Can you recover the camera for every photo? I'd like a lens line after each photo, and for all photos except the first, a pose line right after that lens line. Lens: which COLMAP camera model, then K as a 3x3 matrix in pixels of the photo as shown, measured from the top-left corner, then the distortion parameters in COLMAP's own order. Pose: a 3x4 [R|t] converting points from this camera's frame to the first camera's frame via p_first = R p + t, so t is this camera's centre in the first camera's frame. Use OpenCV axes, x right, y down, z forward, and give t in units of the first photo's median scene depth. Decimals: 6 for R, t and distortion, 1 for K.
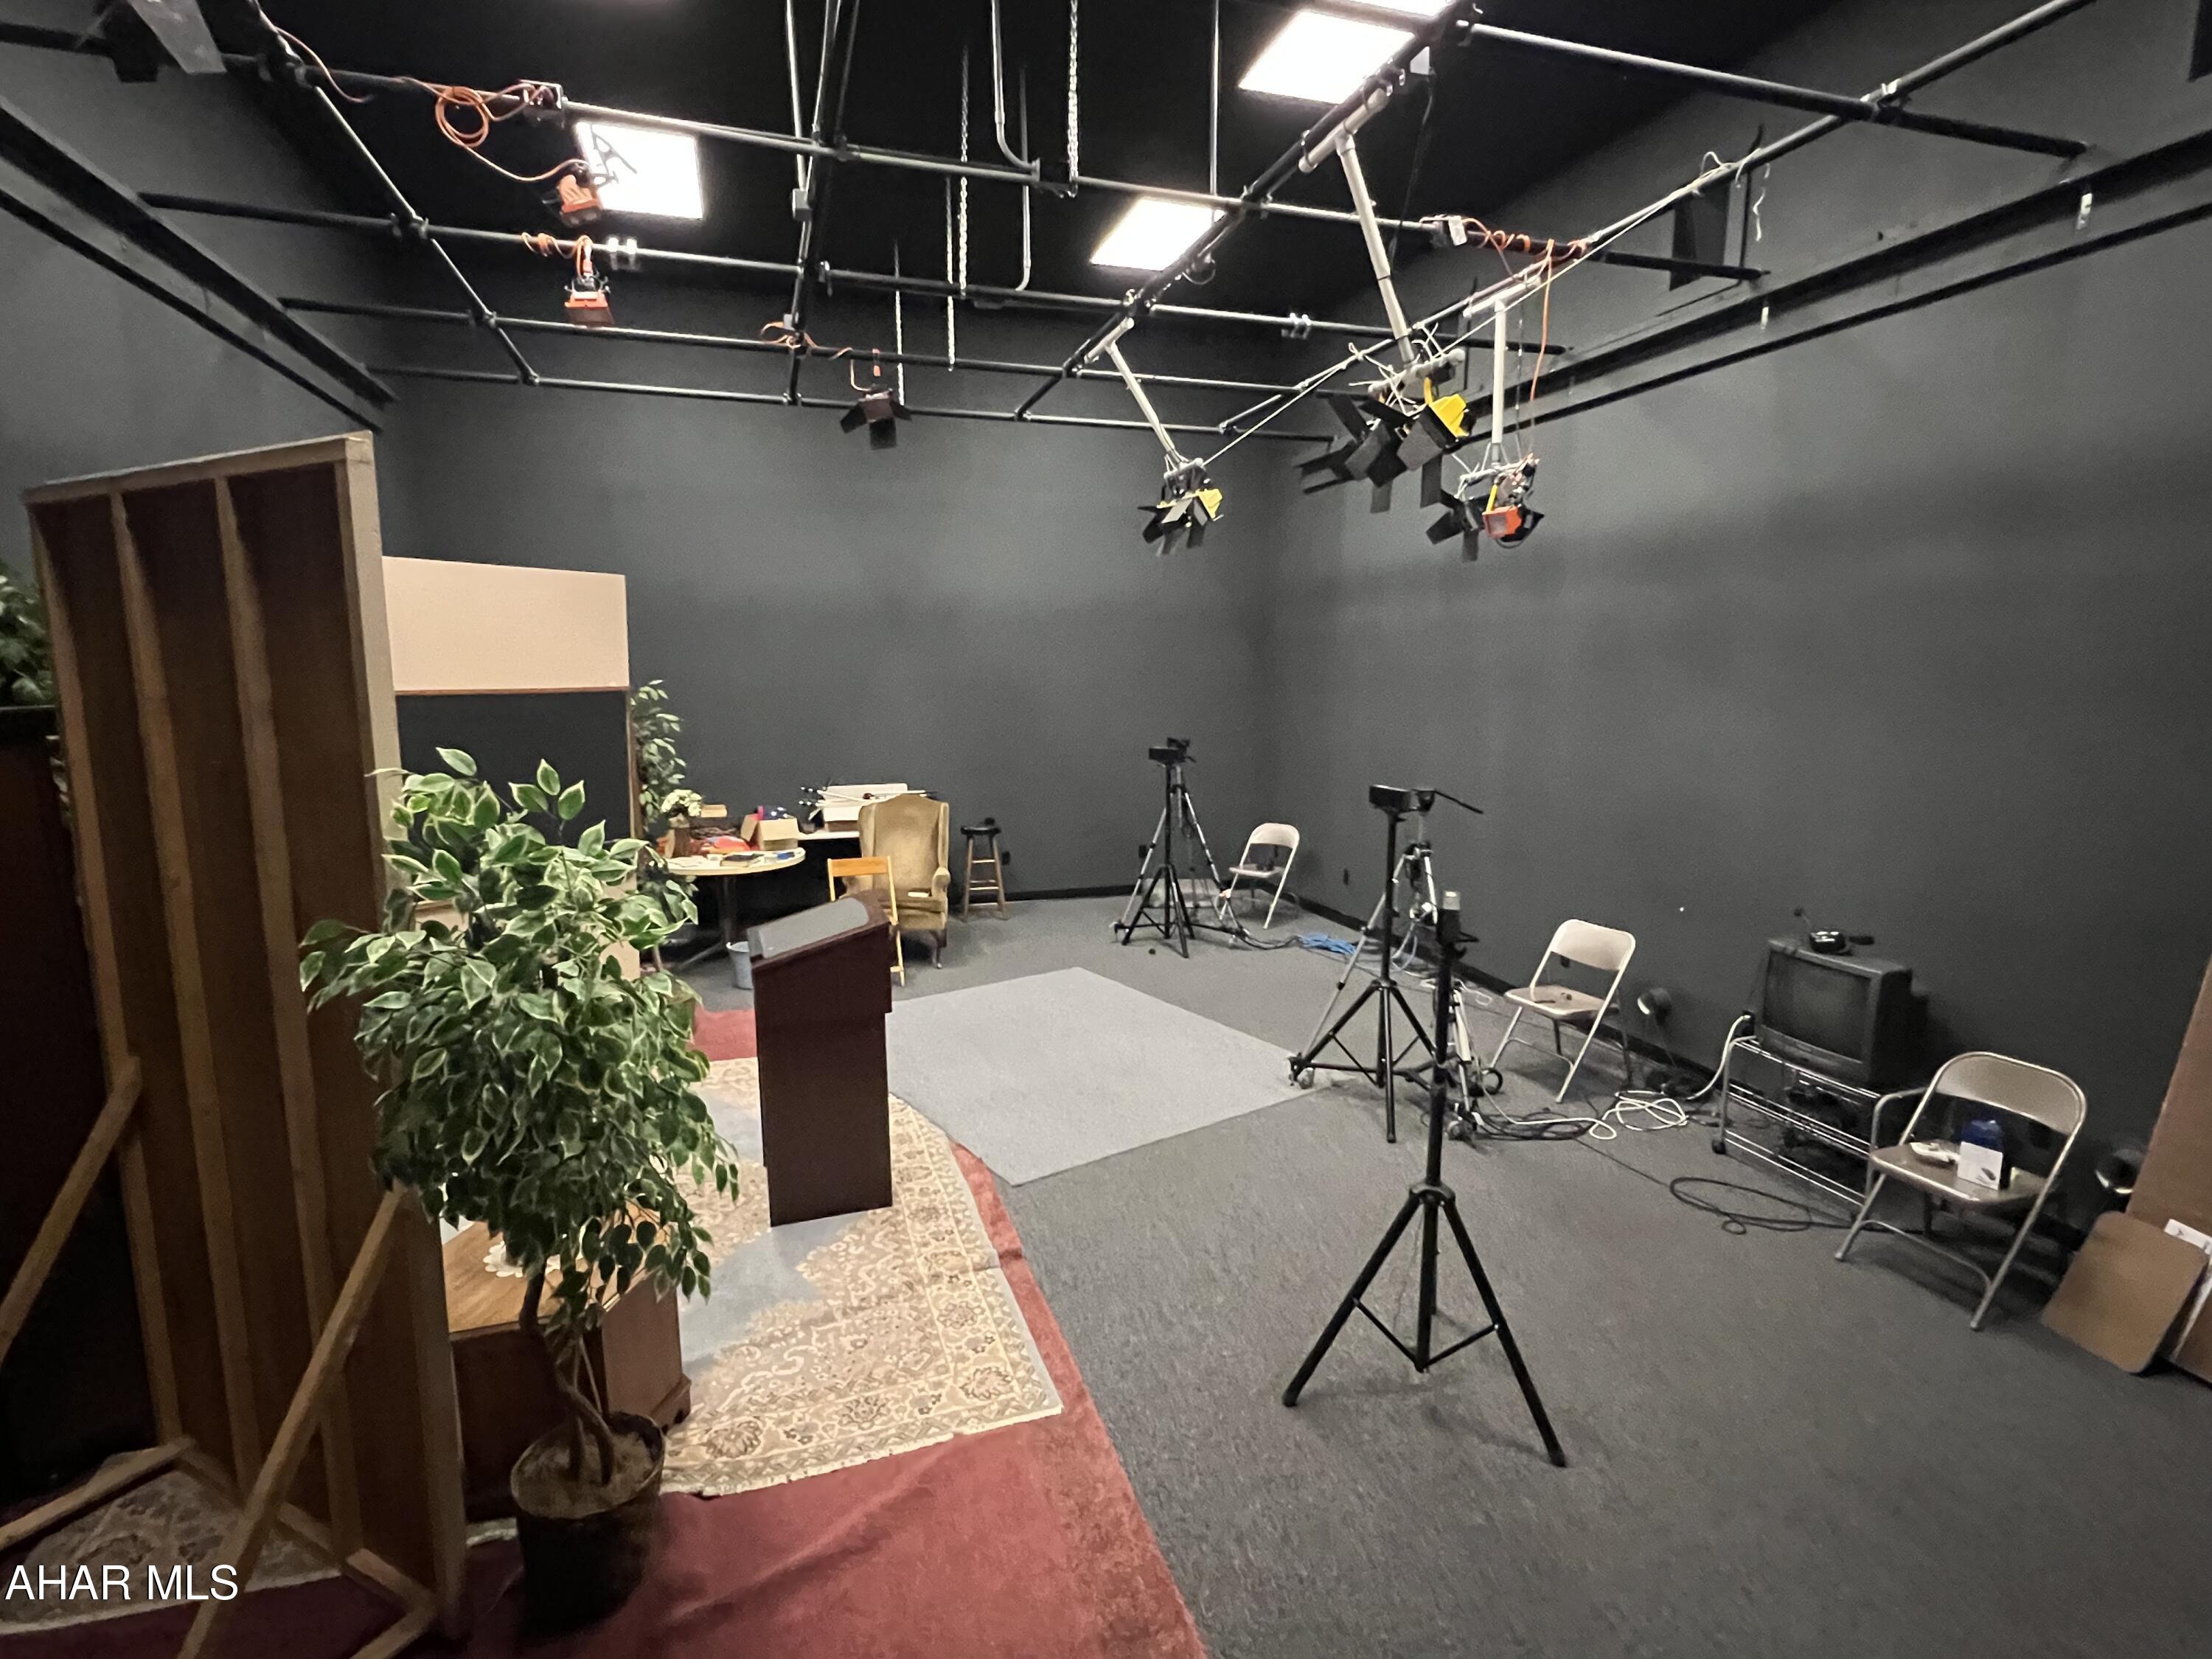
lens RADIAL K [[1092.2, 0, 1107.6], [0, 1092.2, 831.7], [0, 0, 1]] dist [0.005075, -0.008036]
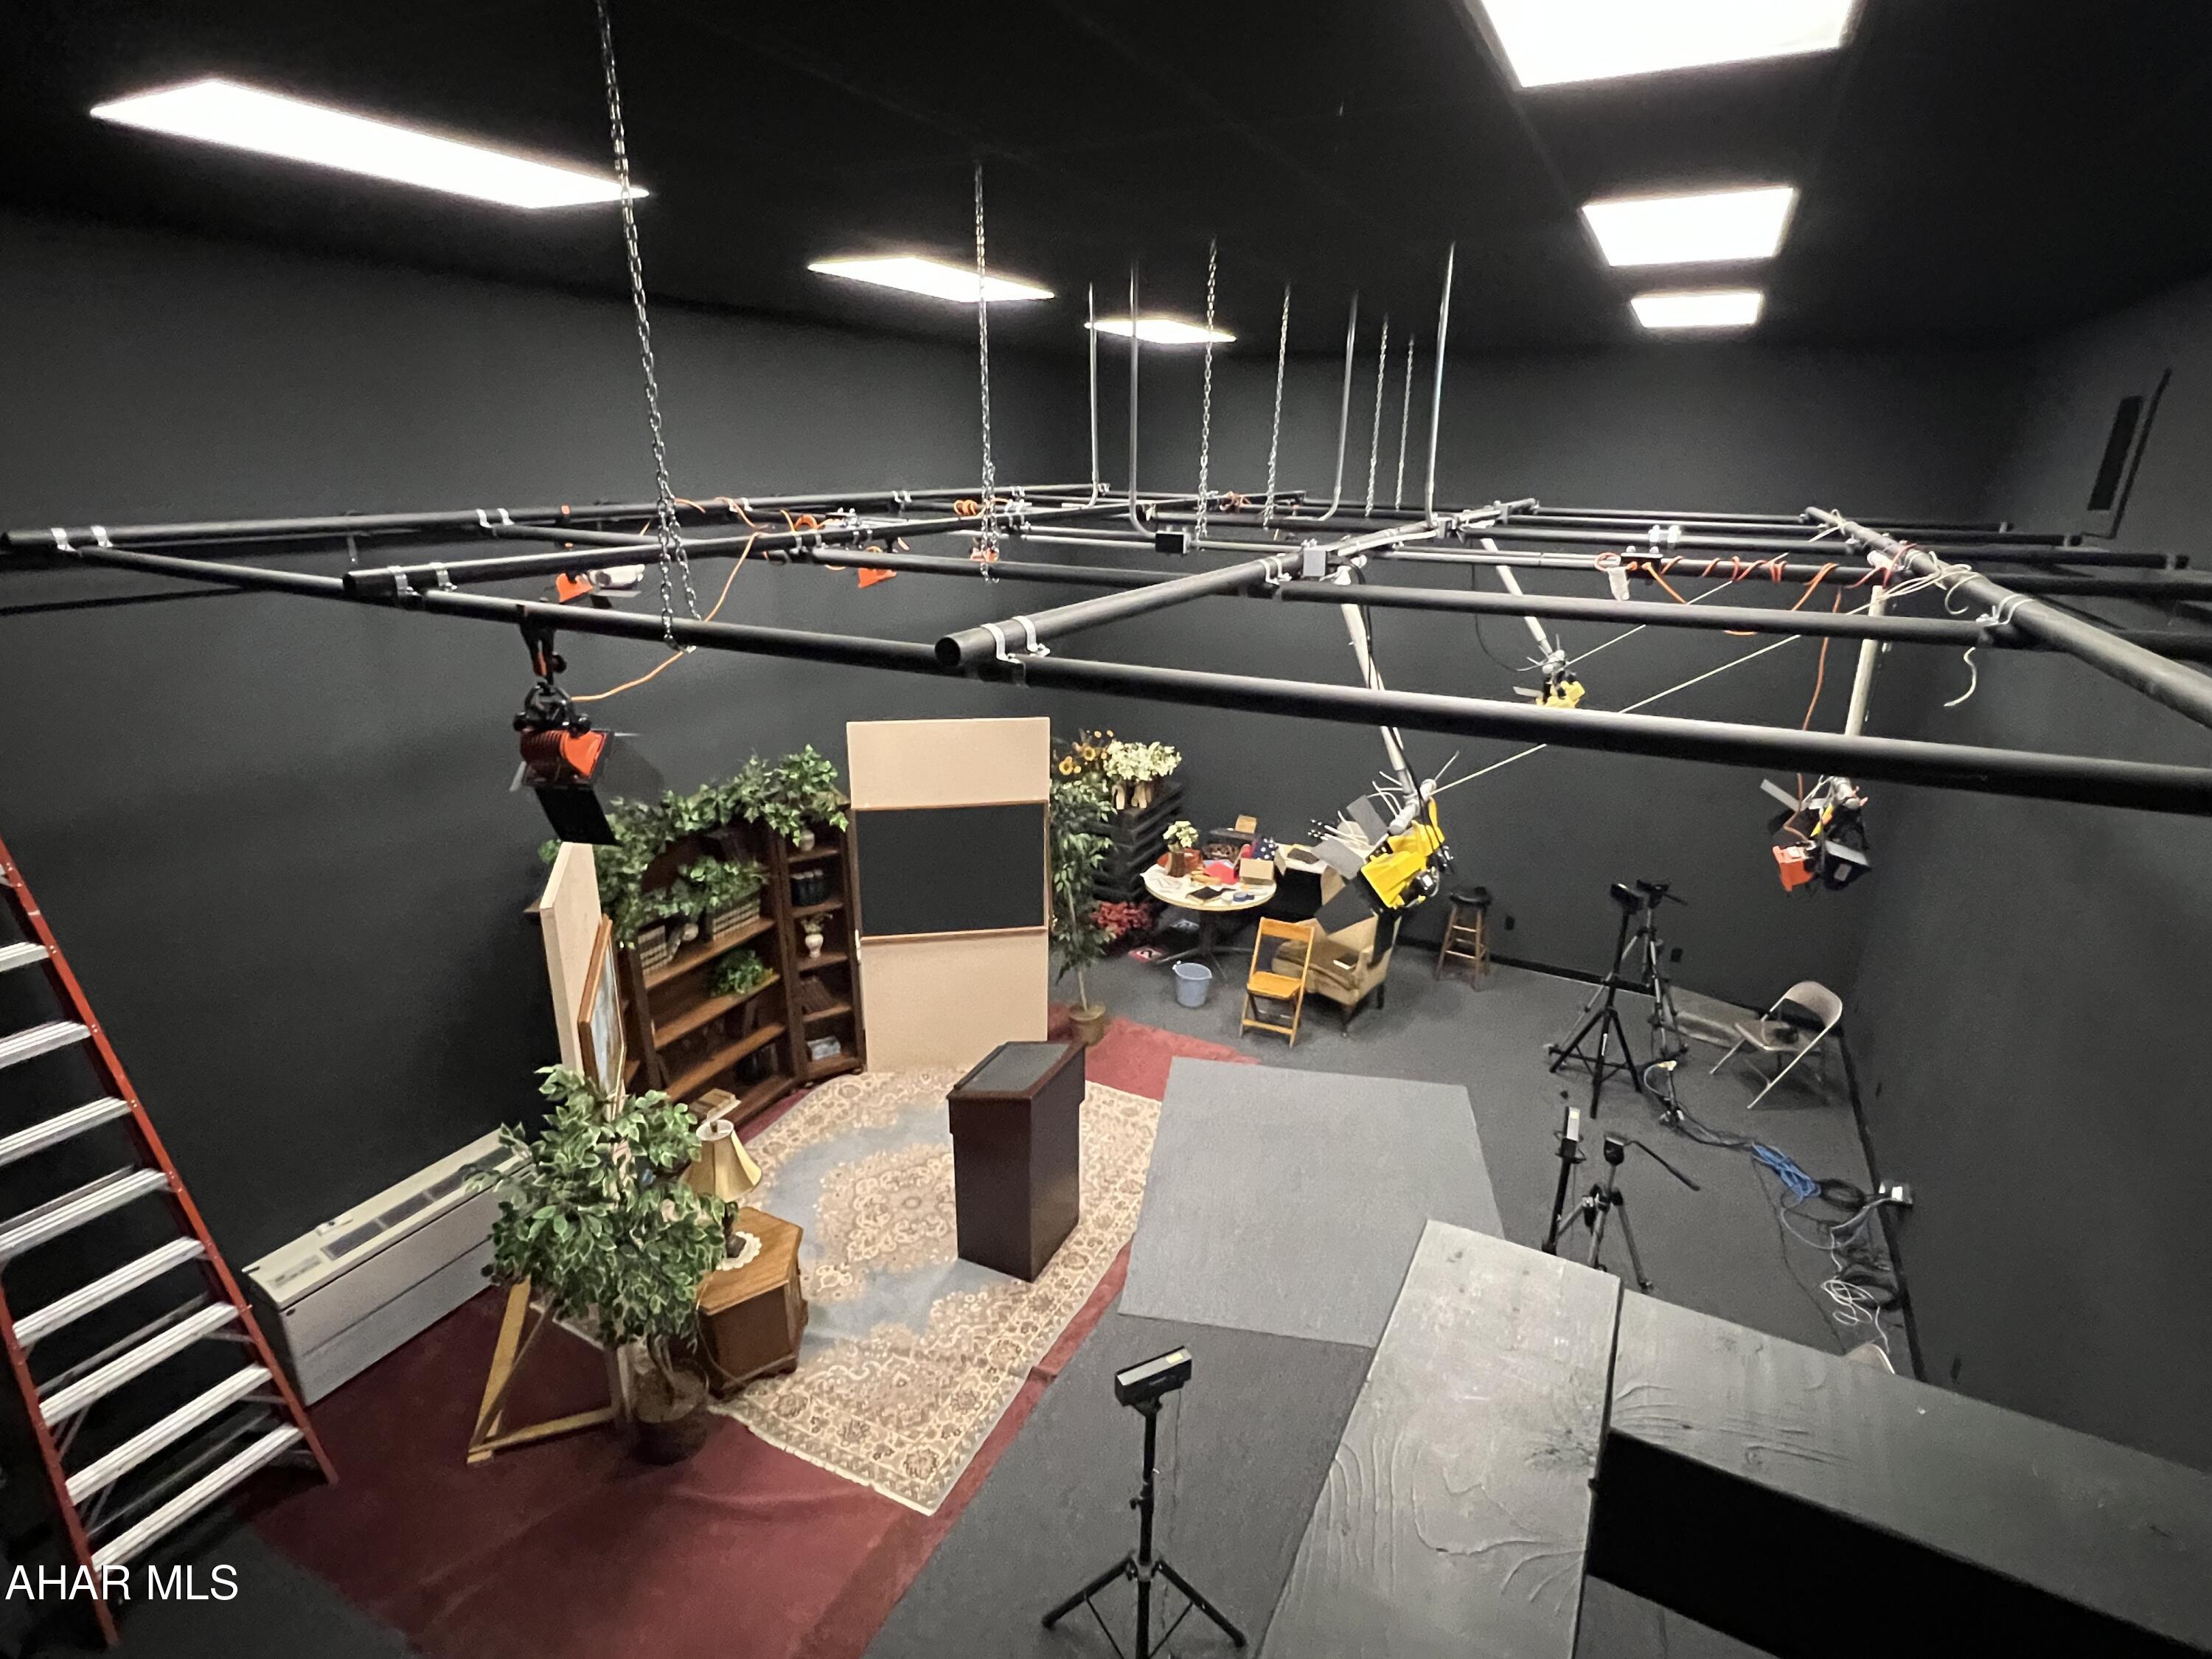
lens RADIAL K [[1092.2, 0, 1107.6], [0, 1092.2, 831.7], [0, 0, 1]] dist [0.005075, -0.008036]
pose [[0.708195, 0.231049, -0.667140, 0.579526], [-0.118189, 0.970399, 0.210613, -0.445376], [0.696054, -0.070306, 0.714539, 0.132646]]
